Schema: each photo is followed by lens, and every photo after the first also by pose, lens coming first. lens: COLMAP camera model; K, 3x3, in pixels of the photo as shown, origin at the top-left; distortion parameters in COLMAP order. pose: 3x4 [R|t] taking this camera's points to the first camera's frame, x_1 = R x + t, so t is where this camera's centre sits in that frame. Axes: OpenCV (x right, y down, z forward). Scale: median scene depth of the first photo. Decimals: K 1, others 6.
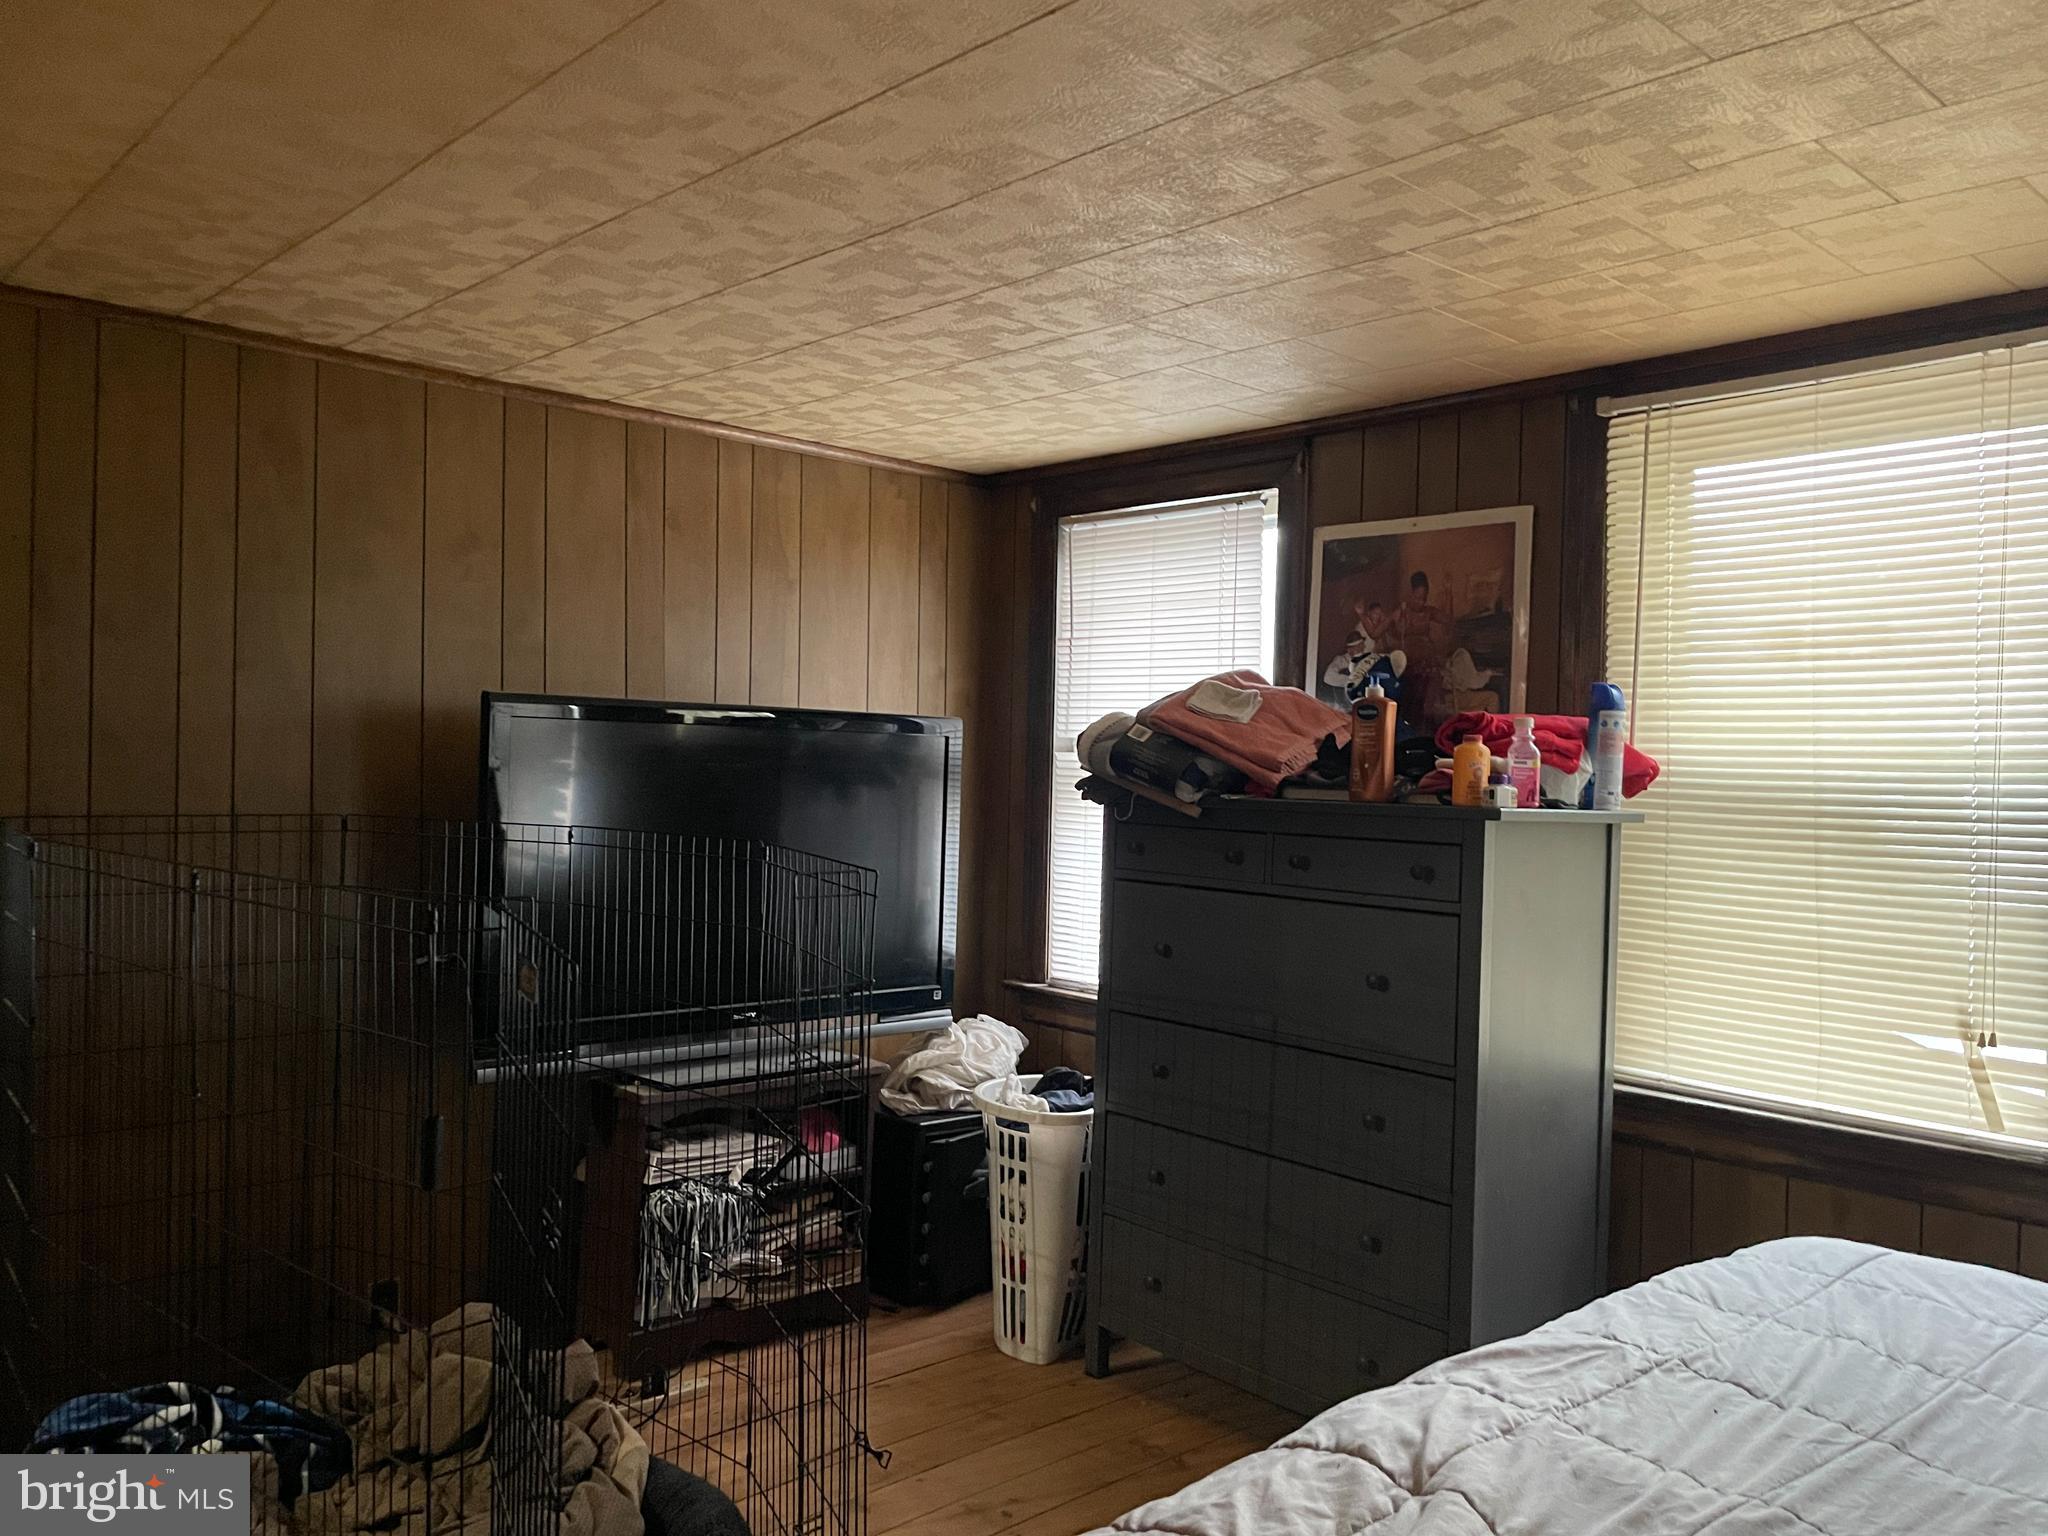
lens RADIAL K [[1552.2, 0, 1033.4], [0, 1552.2, 768.9], [0, 0, 1]] dist [0.062513, -0.015845]
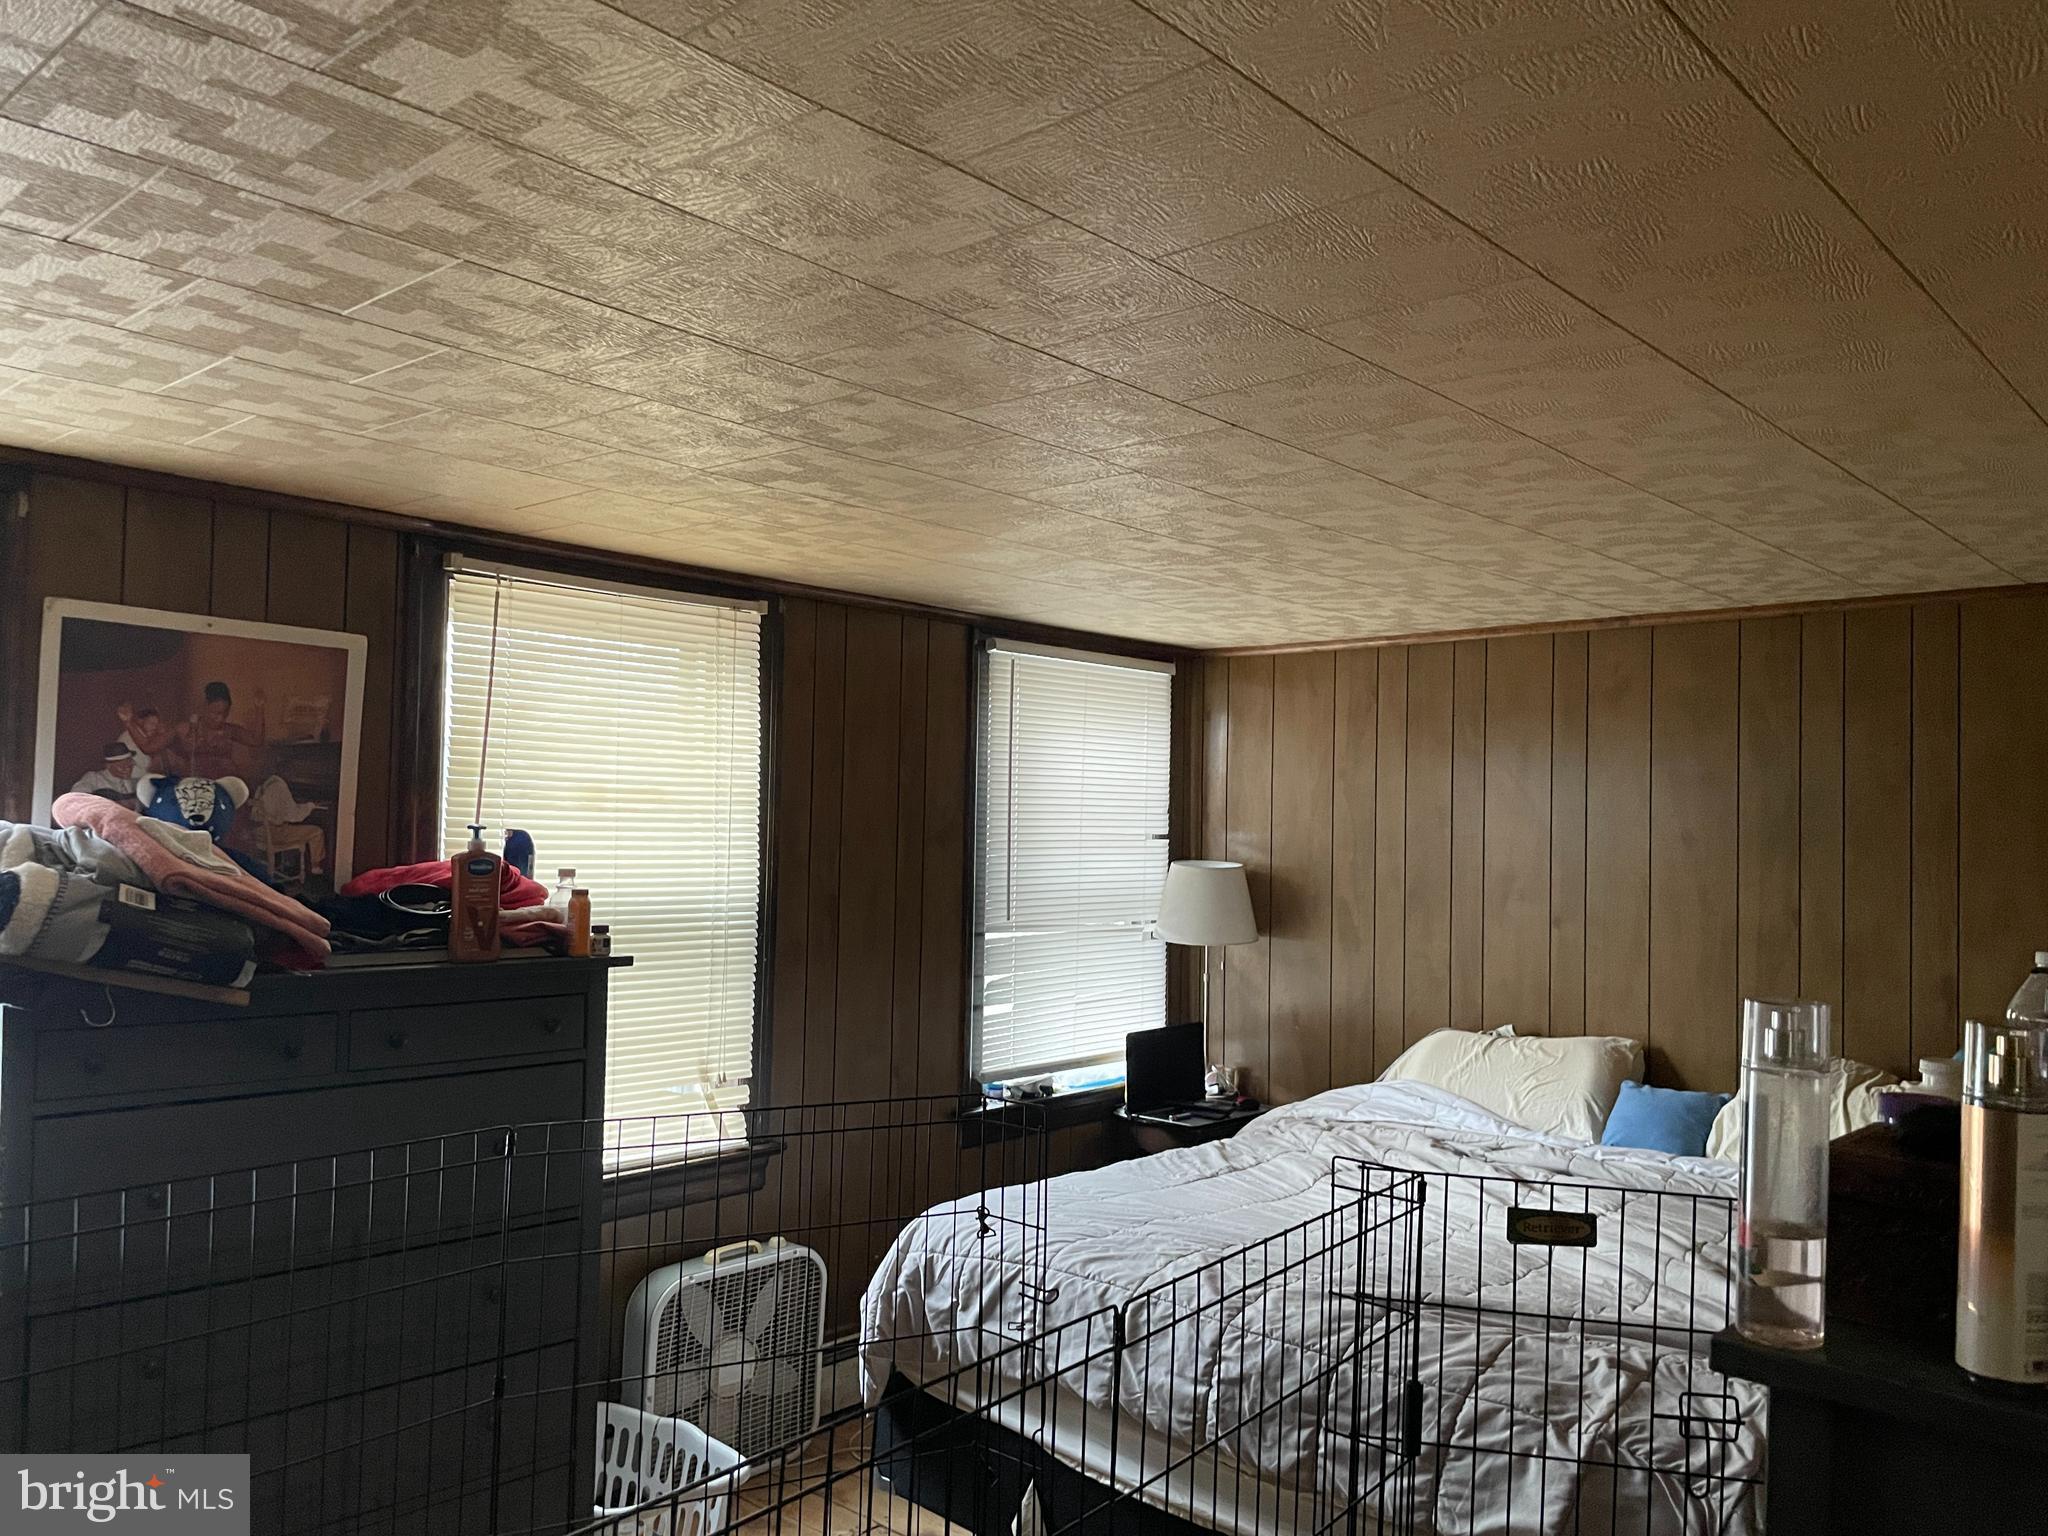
lens RADIAL K [[1552.2, 0, 1030.8], [0, 1552.2, 779.0], [0, 0, 1]] dist [0.062513, -0.015845]
pose [[-0.077971, 0.005142, 0.996942, -0.672550], [-0.022012, 0.999734, -0.006878, -0.080320], [-0.996713, -0.022481, -0.077837, 0.649097]]
